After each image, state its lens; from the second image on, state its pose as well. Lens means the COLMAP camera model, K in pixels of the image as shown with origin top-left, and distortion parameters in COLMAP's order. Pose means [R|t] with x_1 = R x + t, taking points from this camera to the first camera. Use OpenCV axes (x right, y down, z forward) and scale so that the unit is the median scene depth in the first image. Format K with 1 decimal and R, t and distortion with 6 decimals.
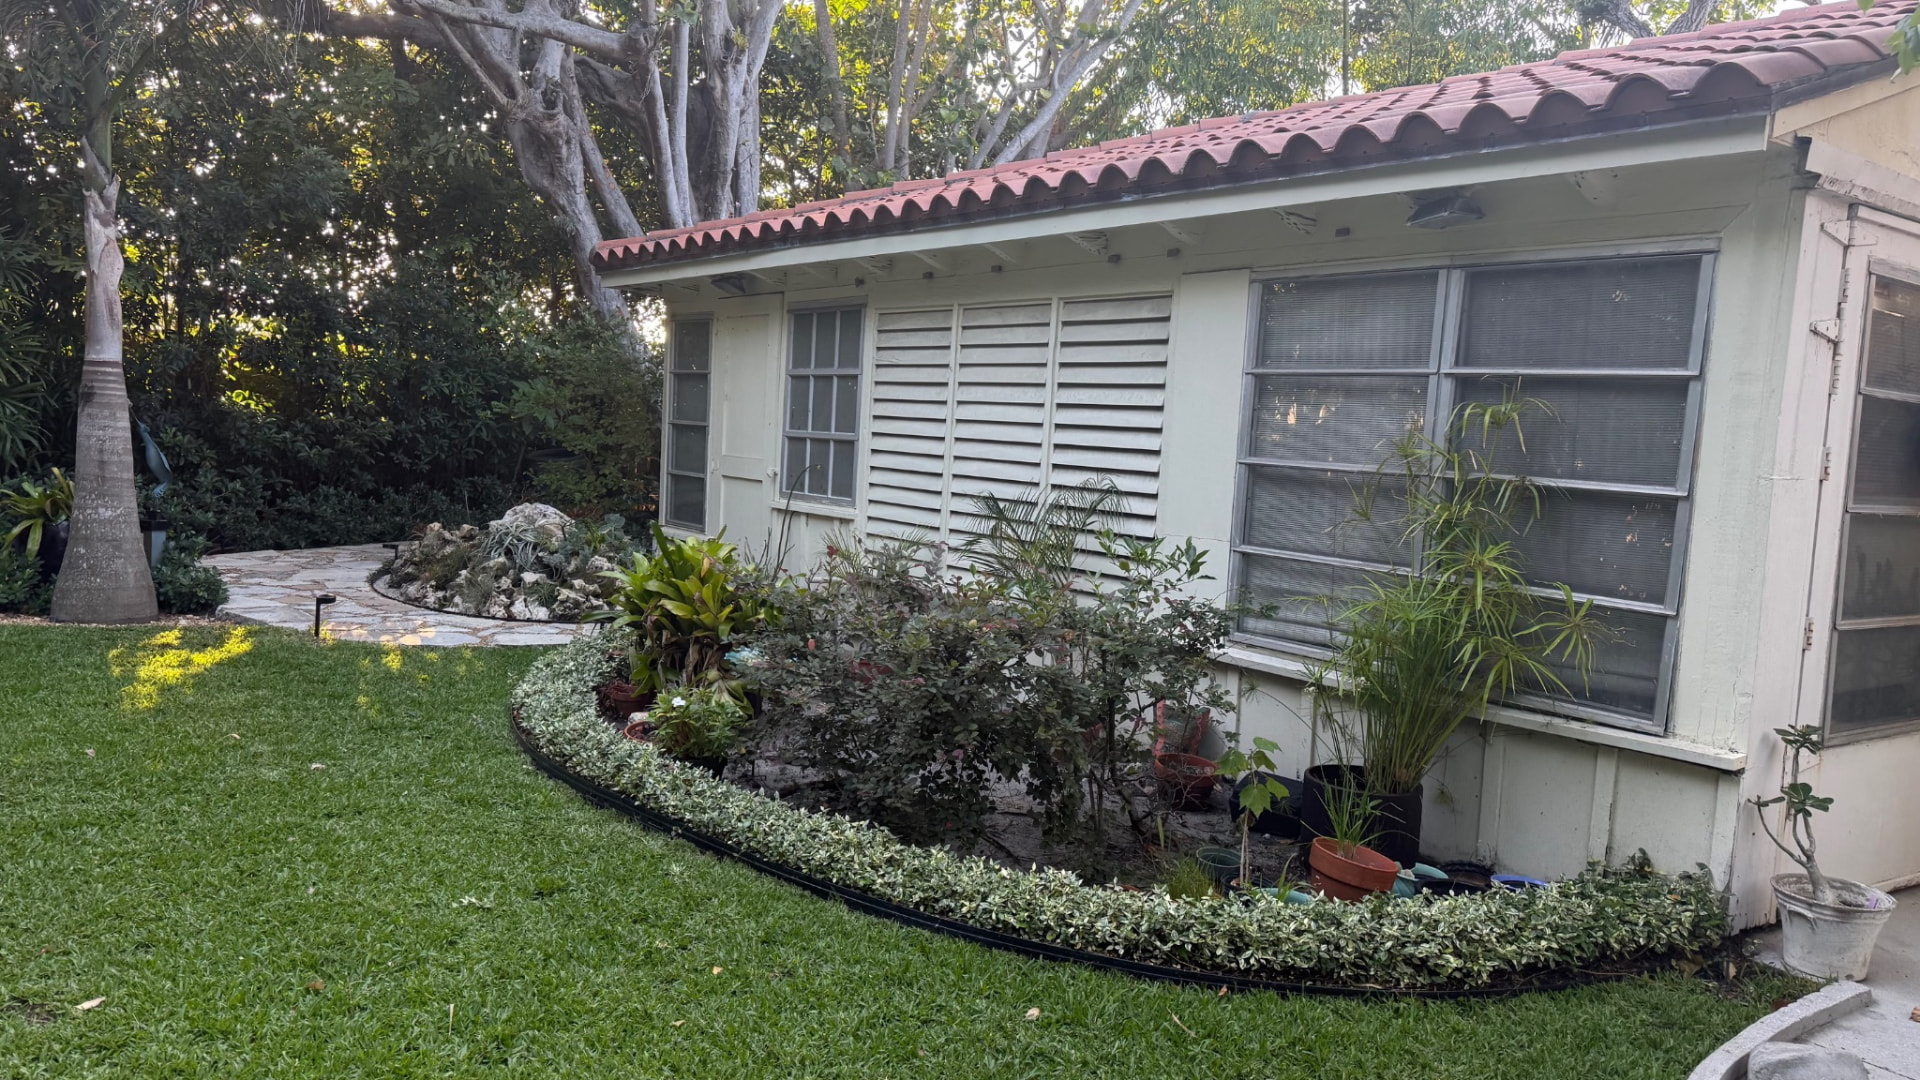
lens RADIAL K [[1342.4, 0, 960.0], [0, 1342.4, 540.0], [0, 0, 1]] dist [0.086294, -0.111956]
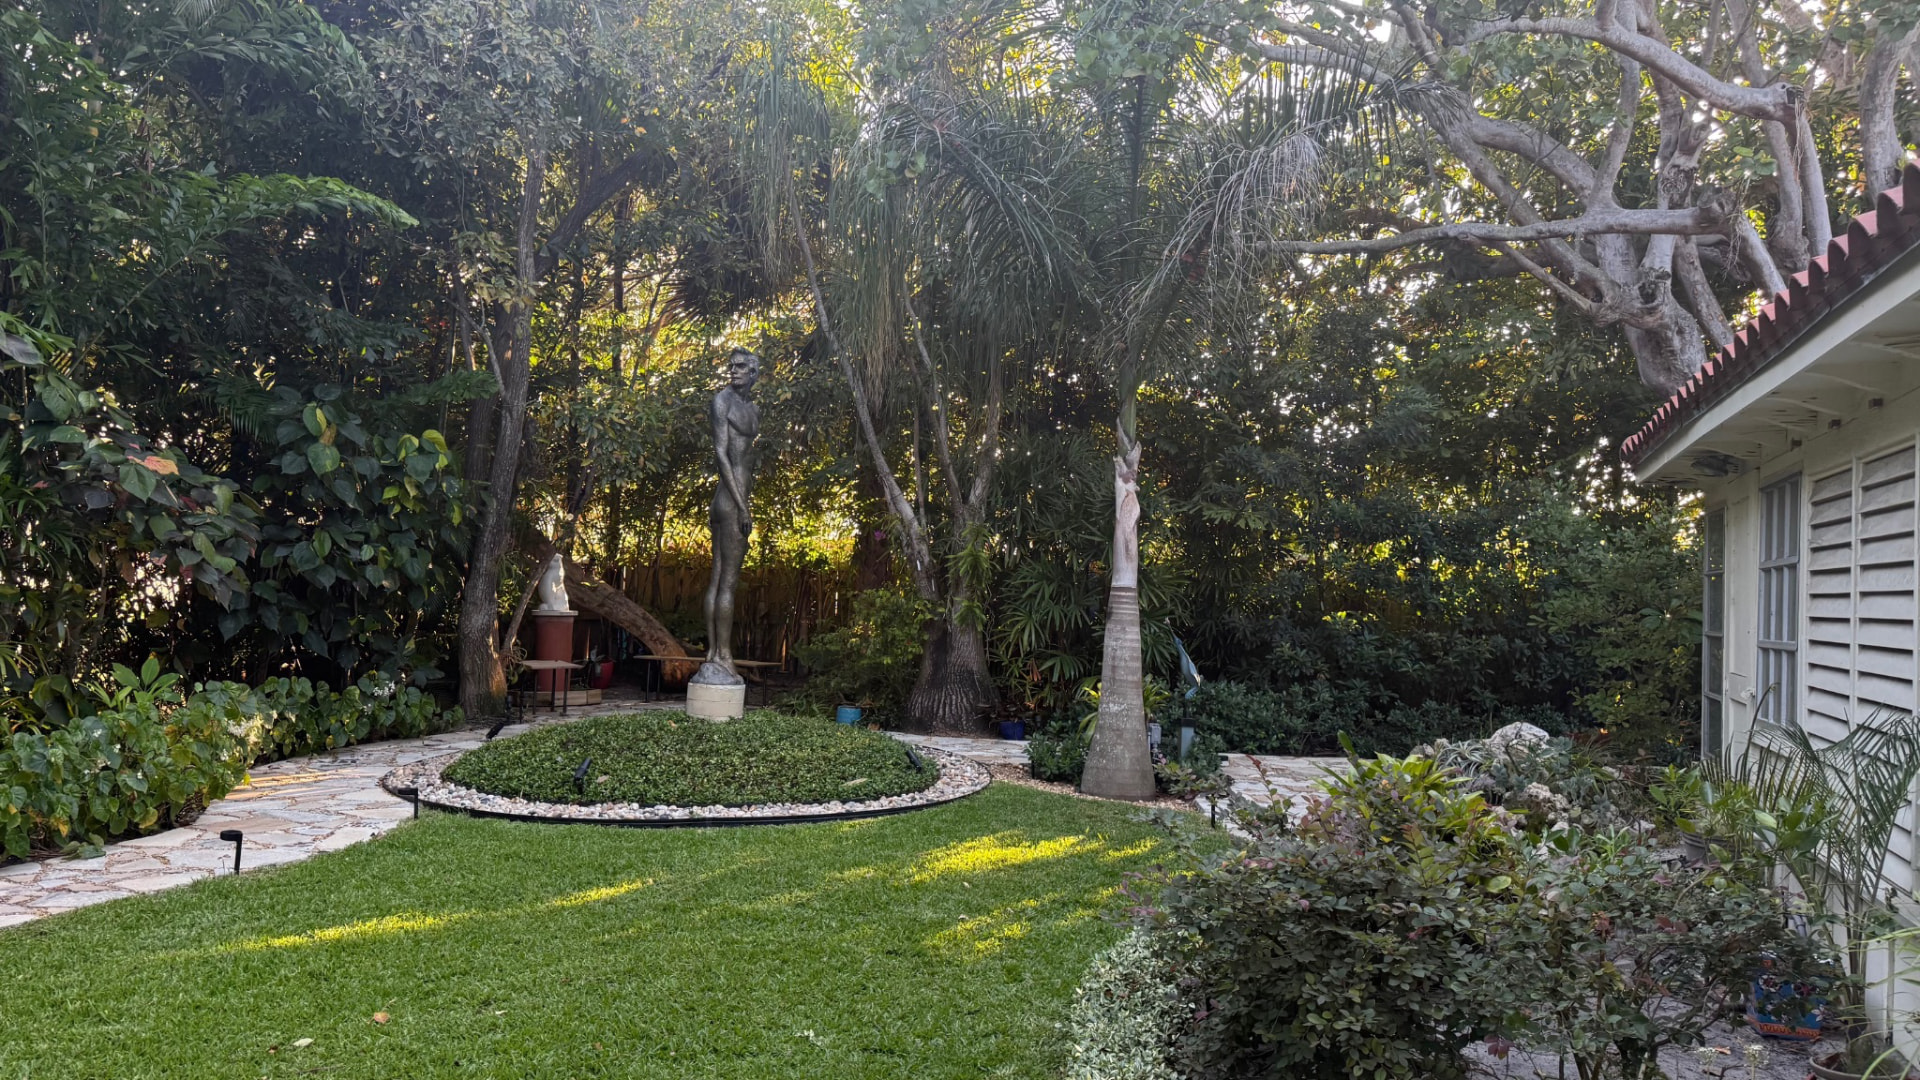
lens RADIAL K [[1342.4, 0, 960.0], [0, 1342.4, 540.0], [0, 0, 1]] dist [0.086294, -0.111956]
pose [[0.529892, -0.069156, -0.845241, 0.329374], [-0.073983, 0.989100, -0.127307, -0.003377], [0.844832, 0.129993, 0.519000, 0.199503]]
